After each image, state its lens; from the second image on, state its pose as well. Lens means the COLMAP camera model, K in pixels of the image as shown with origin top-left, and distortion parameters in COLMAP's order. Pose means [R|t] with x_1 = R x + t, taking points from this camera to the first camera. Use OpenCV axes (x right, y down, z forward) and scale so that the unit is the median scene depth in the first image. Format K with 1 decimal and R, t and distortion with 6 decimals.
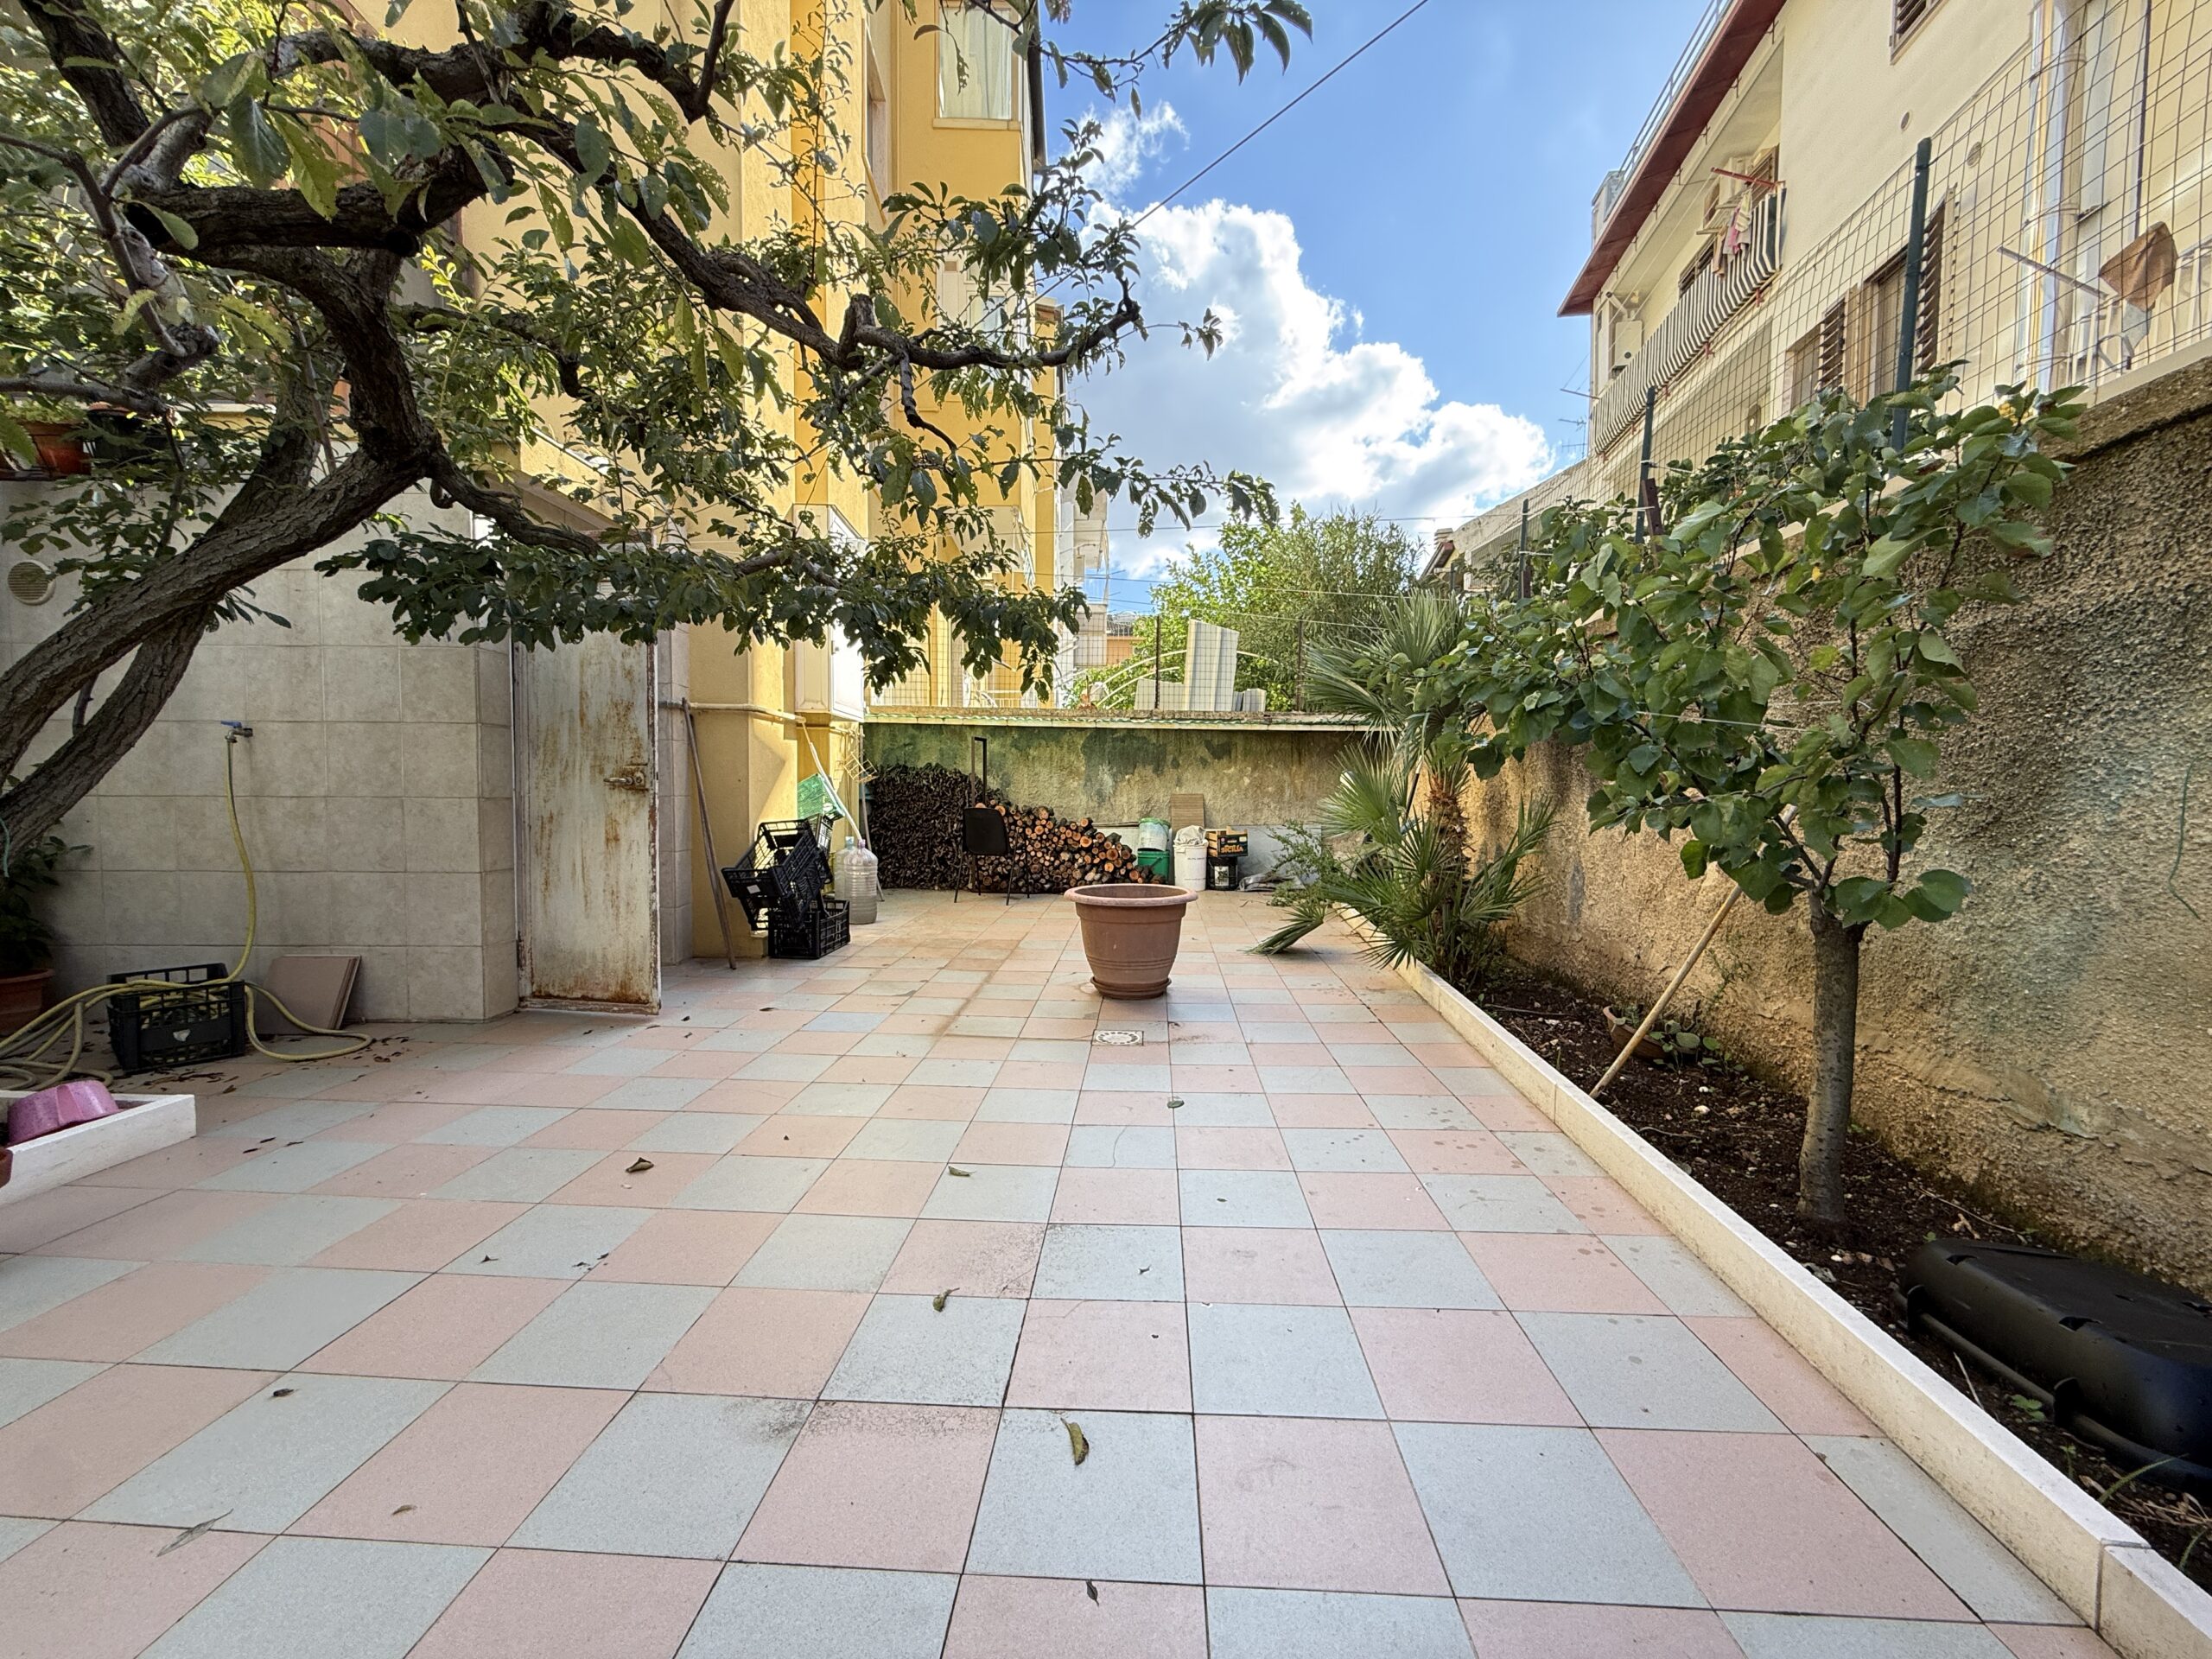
lens RADIAL K [[880.1, 0, 1098.0], [0, 880.1, 828.9], [0, 0, 1]] dist [-0.001651, 0.000559]
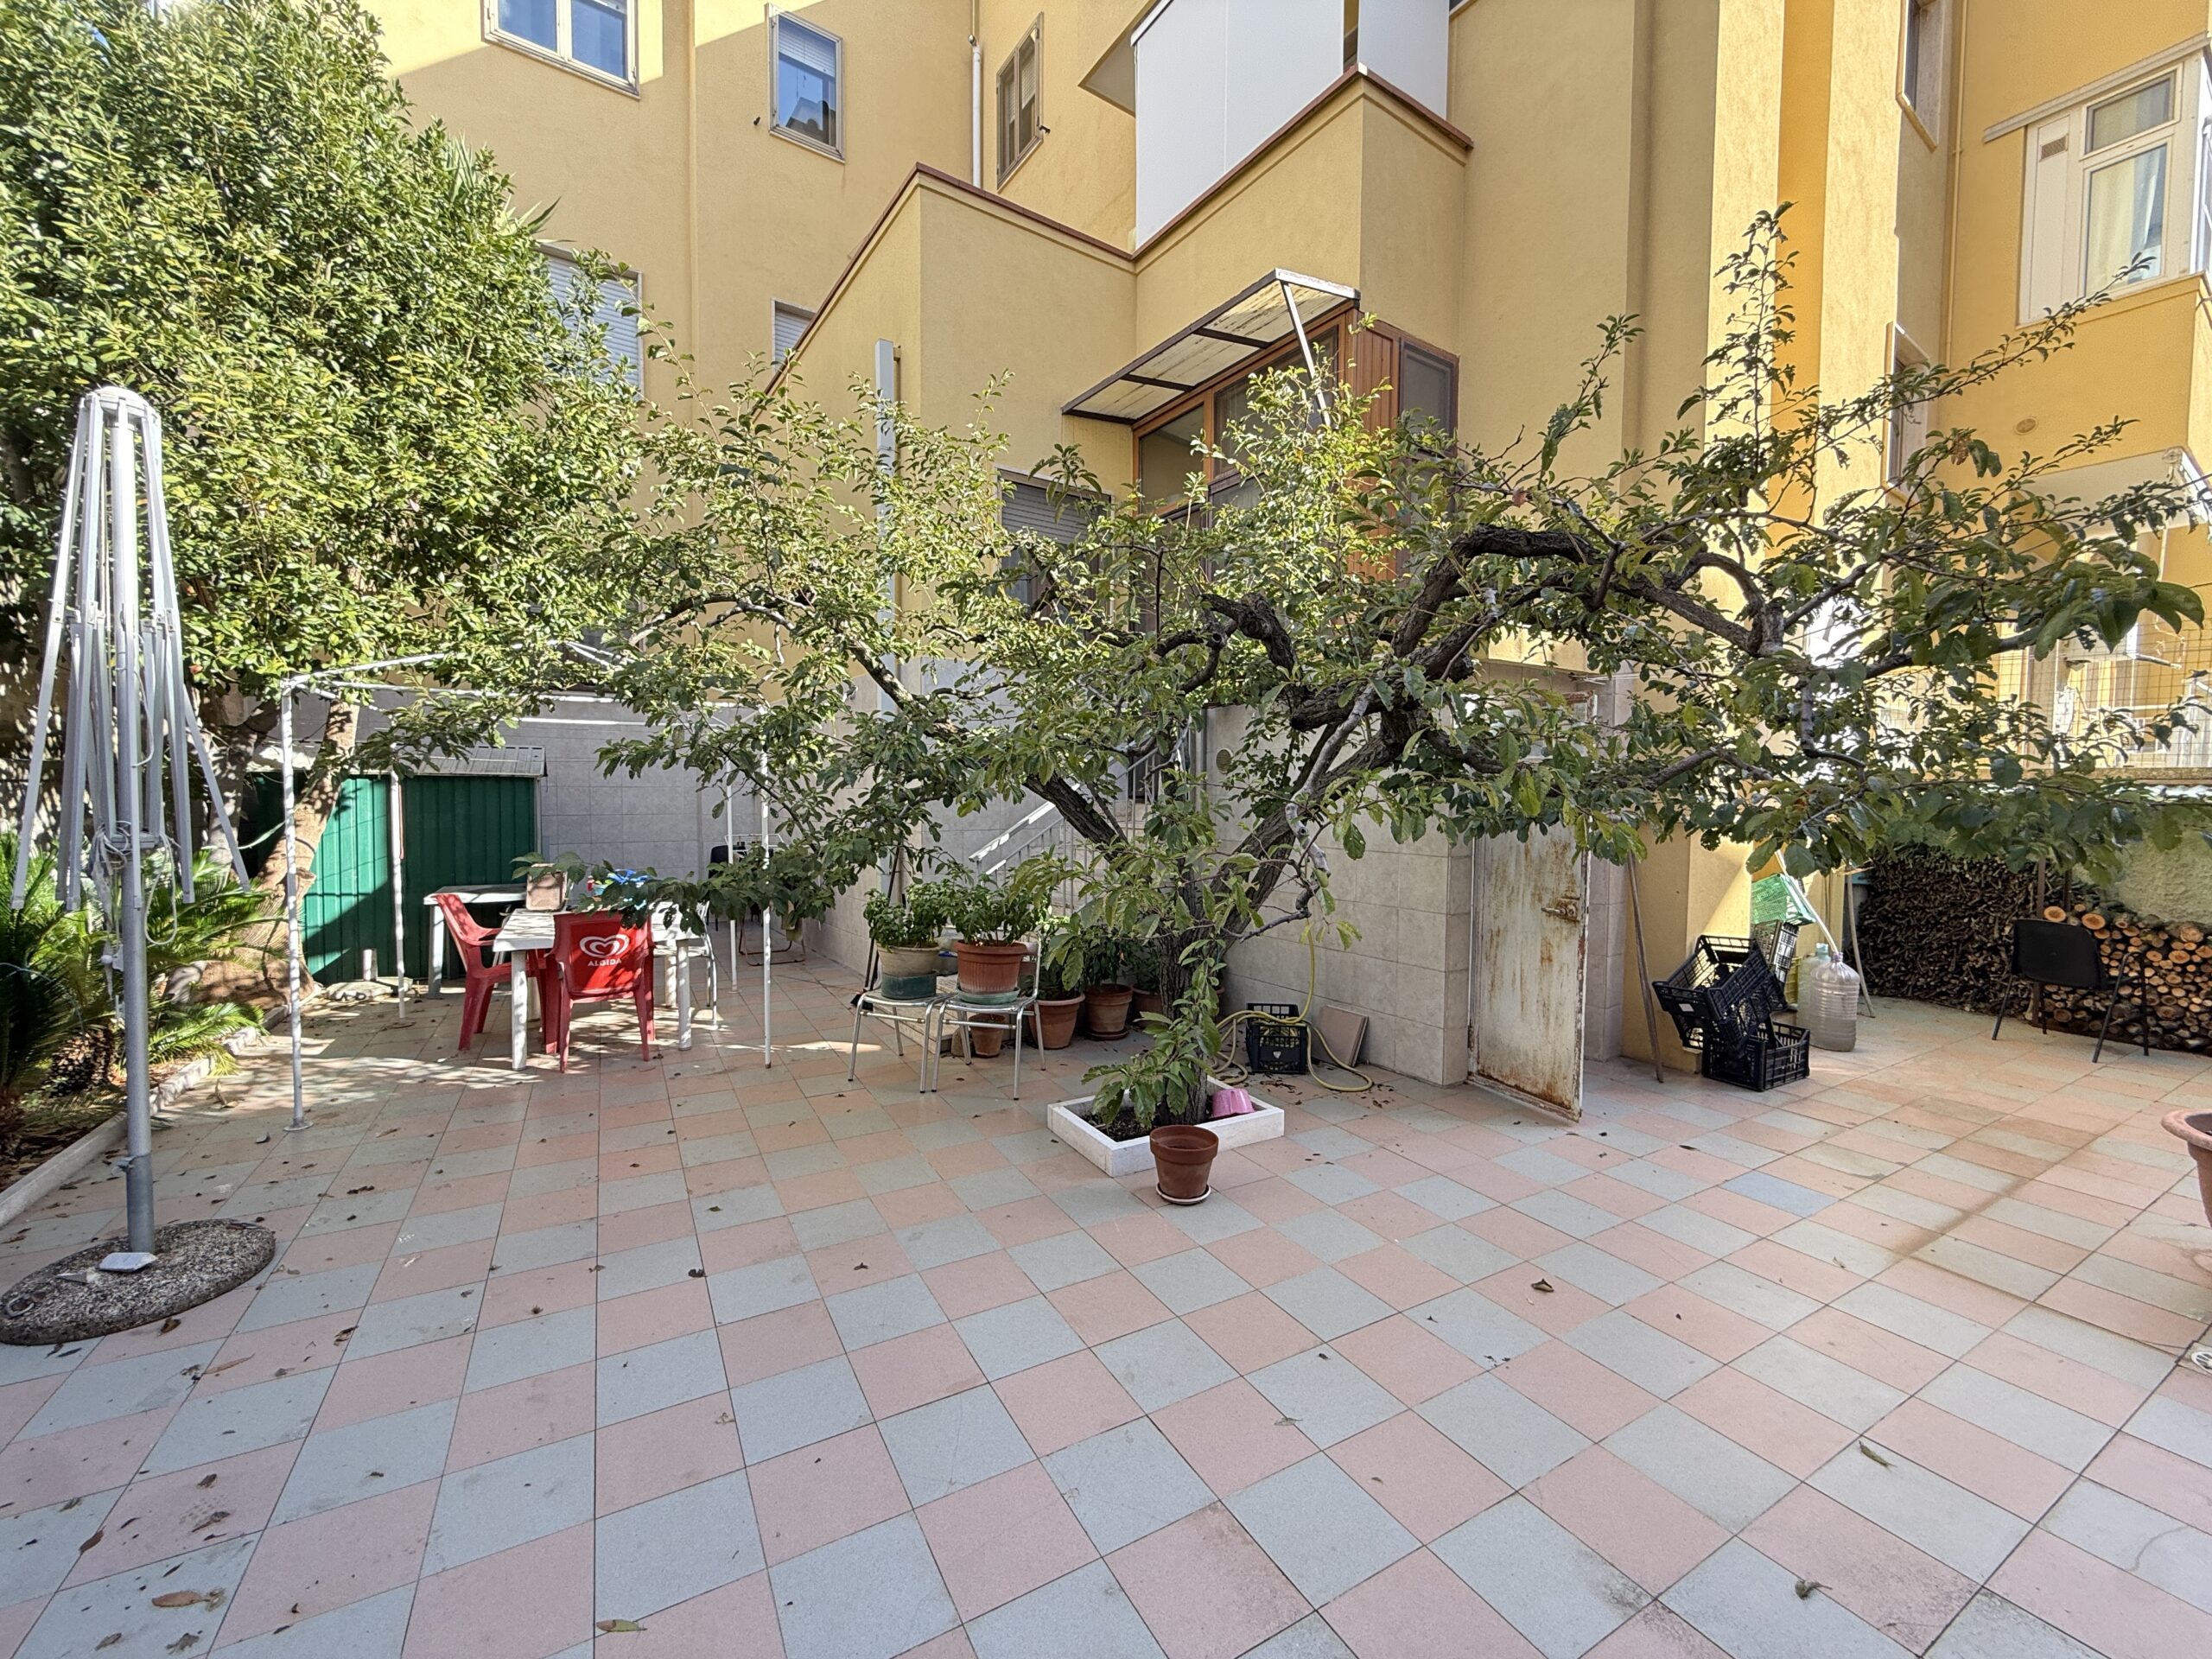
lens RADIAL K [[880.1, 0, 1101.7], [0, 880.1, 828.4], [0, 0, 1]] dist [-0.001651, 0.000559]
pose [[0.544052, 0.035282, -0.838310, 0.094026], [-0.040775, 0.999047, 0.015585, -0.153985], [0.838060, 0.025703, 0.544972, -0.126200]]
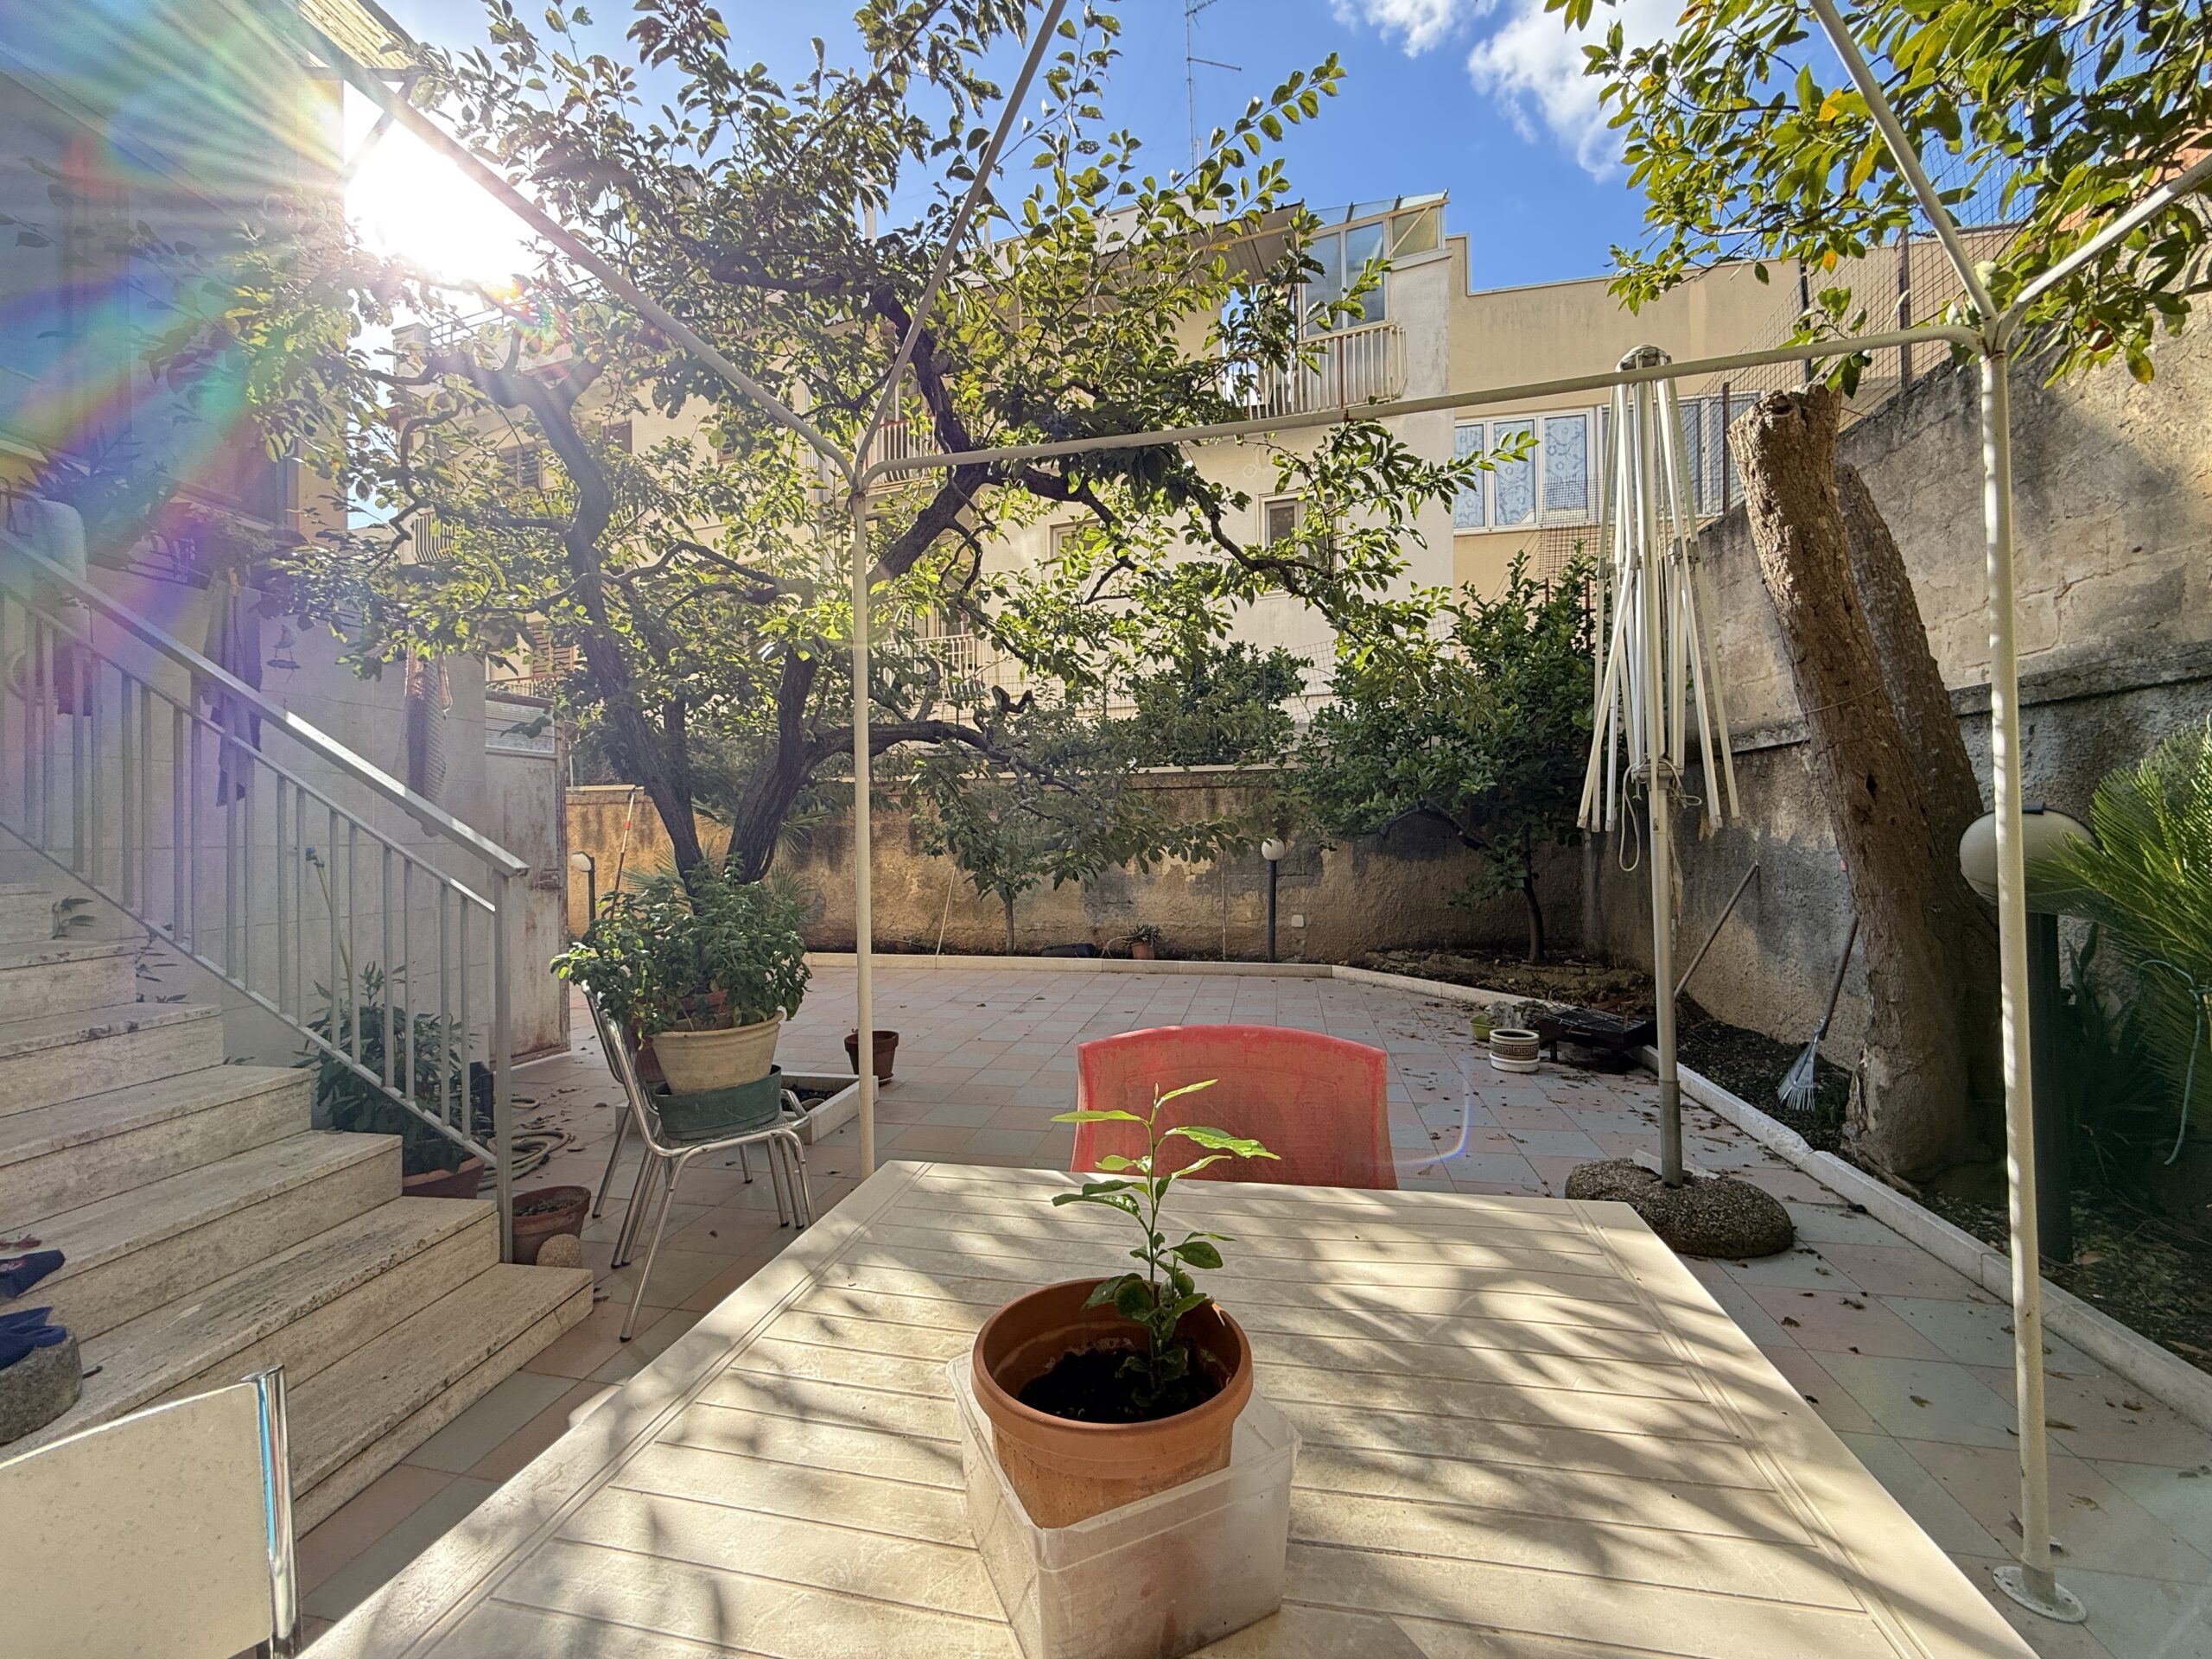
lens RADIAL K [[880.1, 0, 1100.2], [0, 880.1, 826.5], [0, 0, 1]] dist [-0.001651, 0.000559]
pose [[0.138135, 0.001760, 0.990412, -1.738990], [0.061328, 0.998064, -0.010327, -0.072846], [-0.988513, 0.062166, 0.137760, -0.031933]]
